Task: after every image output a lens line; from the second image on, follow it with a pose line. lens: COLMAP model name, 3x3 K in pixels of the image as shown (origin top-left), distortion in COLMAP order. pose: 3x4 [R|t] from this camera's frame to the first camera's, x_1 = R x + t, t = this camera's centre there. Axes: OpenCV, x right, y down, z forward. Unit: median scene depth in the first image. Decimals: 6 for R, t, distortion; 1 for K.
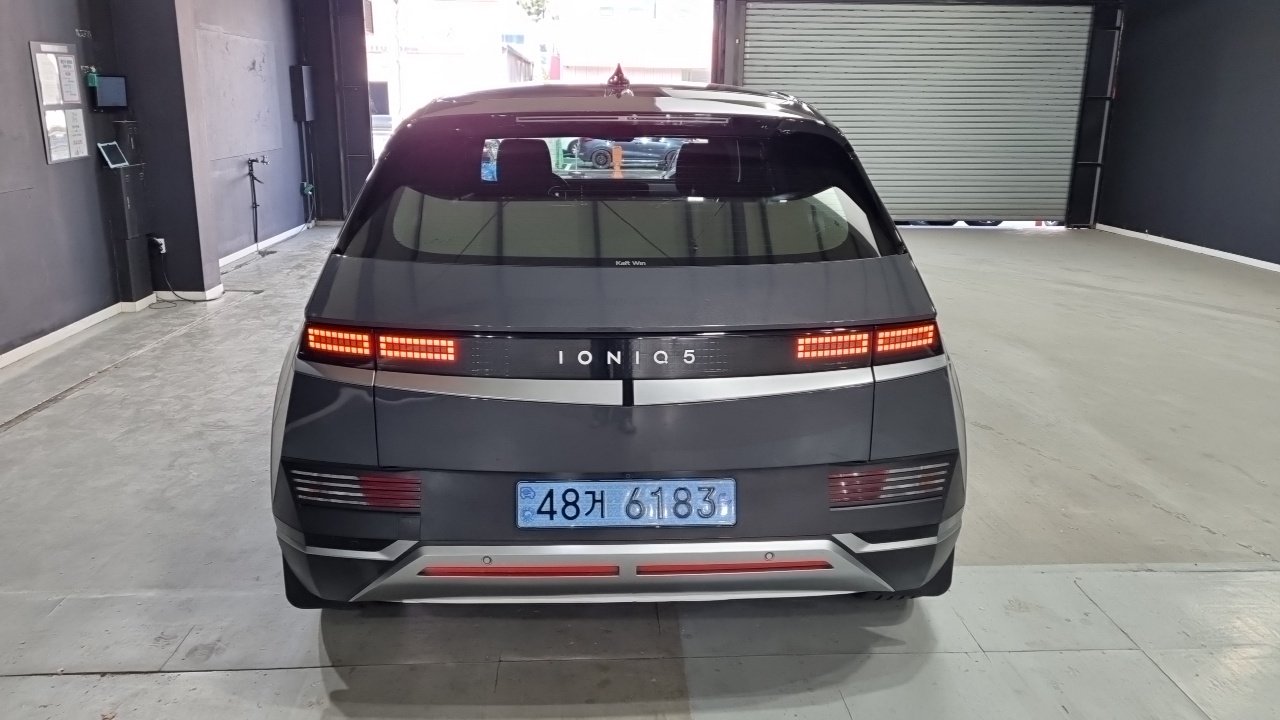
lens RADIAL K [[958.7, 0, 642.7], [0, 958.7, 347.9], [0, 0, 1]] dist [0.067262, -0.067633]
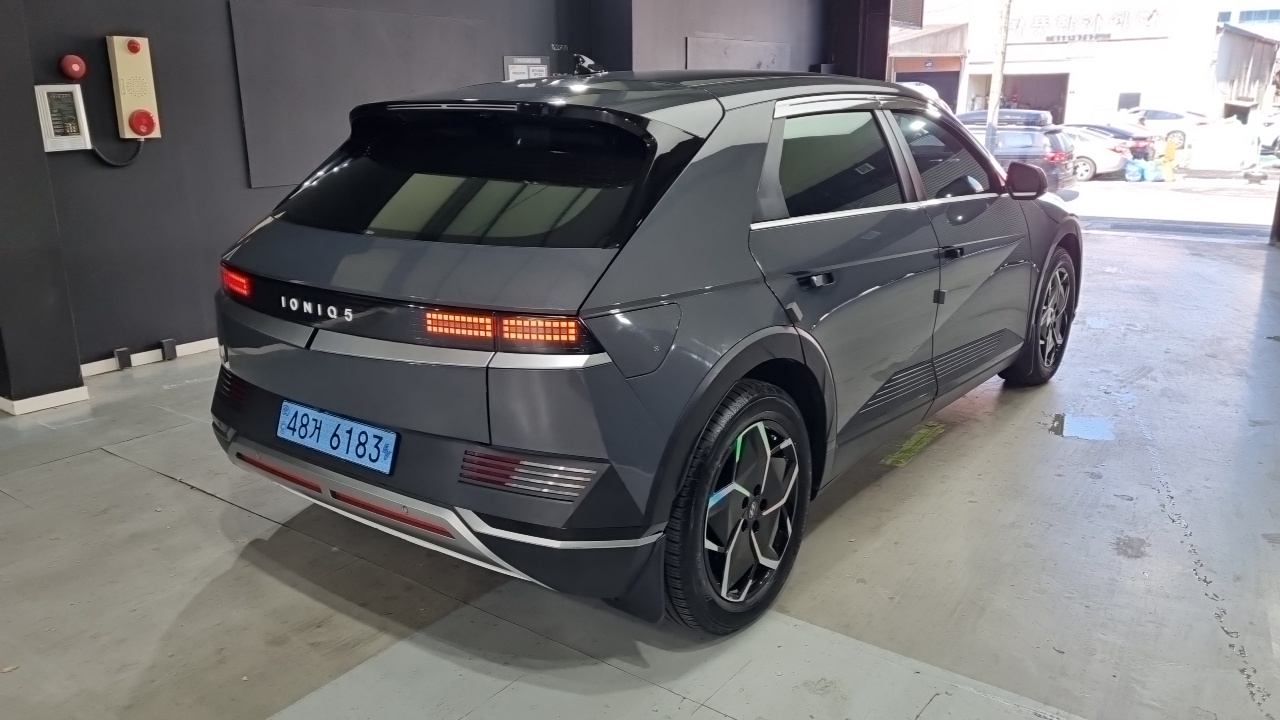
lens RADIAL K [[958.7, 0, 642.7], [0, 958.7, 347.9], [0, 0, 1]] dist [0.067262, -0.067633]
pose [[0.765497, 0.147063, -0.626408, 0.539299], [-0.144307, 0.987970, 0.055598, -0.034373], [0.627049, 0.047835, 0.777510, 0.171526]]
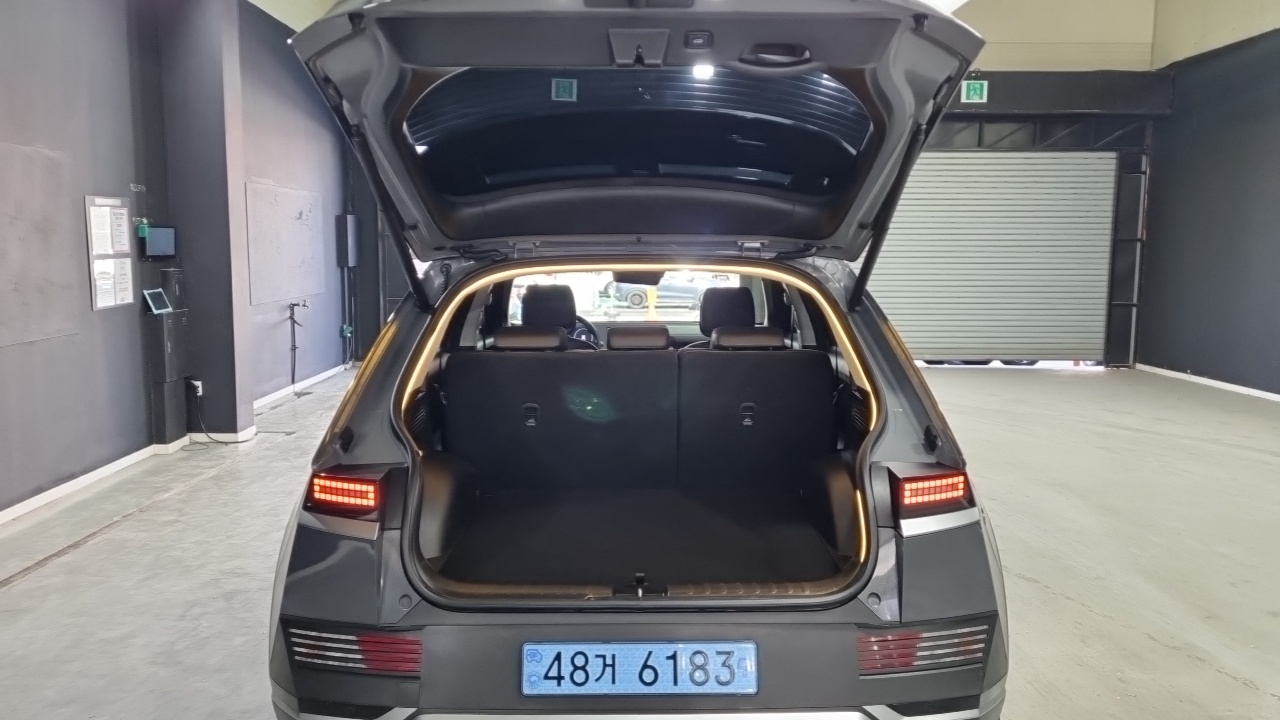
lens RADIAL K [[958.7, 0, 642.7], [0, 958.7, 347.9], [0, 0, 1]] dist [0.067262, -0.067633]
pose [[0.999291, -0.003233, -0.037514, 0.012184], [-0.002138, 0.989826, -0.142267, -0.006929], [0.037593, 0.142247, 0.989117, 0.015725]]
